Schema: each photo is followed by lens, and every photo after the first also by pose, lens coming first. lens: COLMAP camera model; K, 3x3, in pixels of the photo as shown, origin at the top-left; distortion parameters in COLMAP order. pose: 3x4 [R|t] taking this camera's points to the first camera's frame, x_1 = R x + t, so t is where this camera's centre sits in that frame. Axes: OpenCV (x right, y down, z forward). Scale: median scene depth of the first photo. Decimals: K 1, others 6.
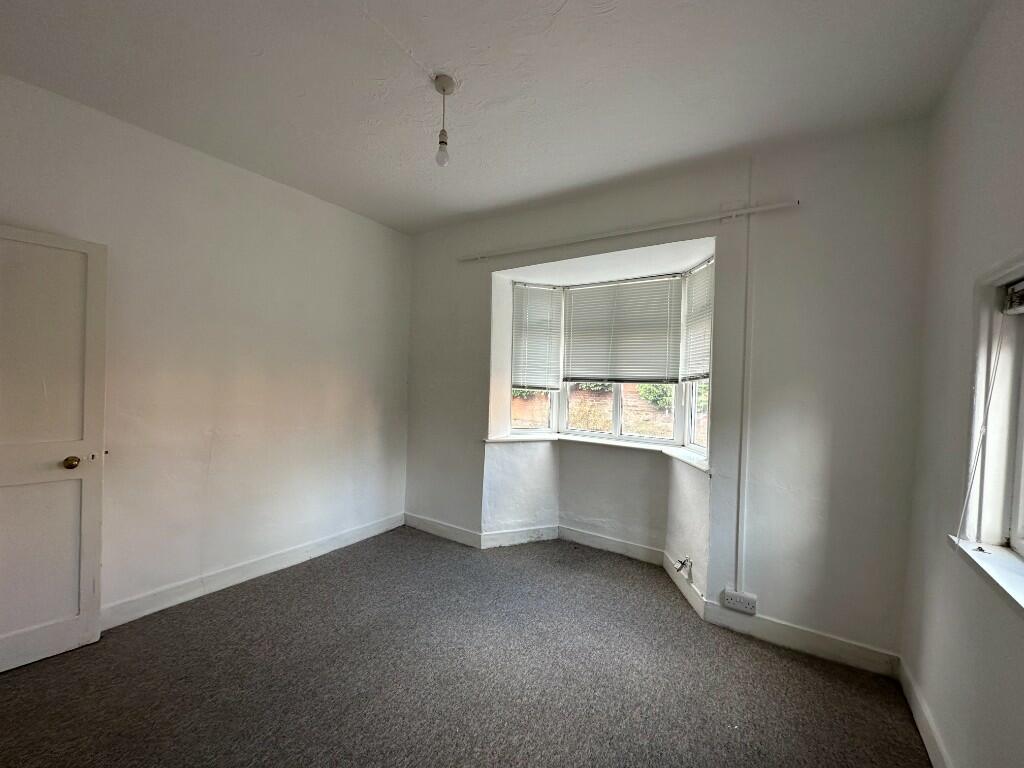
lens RADIAL K [[409.7, 0, 512.1], [0, 409.7, 382.5], [0, 0, 1]] dist [0.001263, -0.000017]
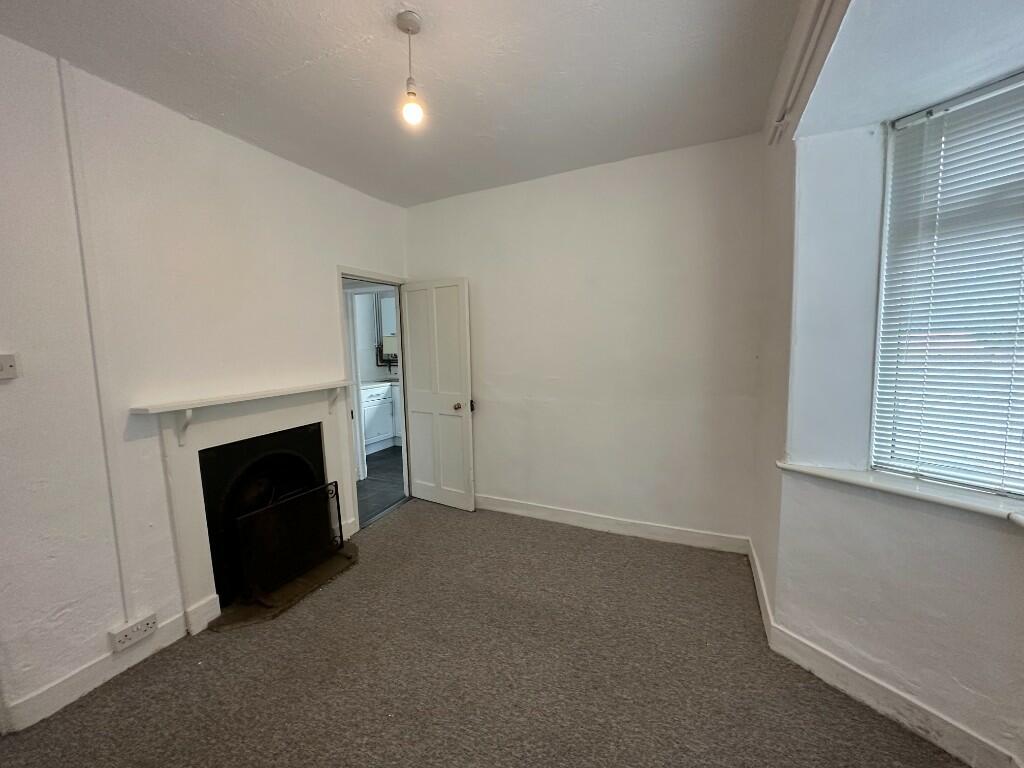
lens RADIAL K [[409.7, 0, 512.4], [0, 409.7, 389.1], [0, 0, 1]] dist [0.001263, -0.000017]
pose [[0.163786, 0.082337, -0.983054, 0.405085], [0.017425, 0.996114, 0.086334, -0.013175], [0.986342, -0.031270, 0.161715, 0.563843]]
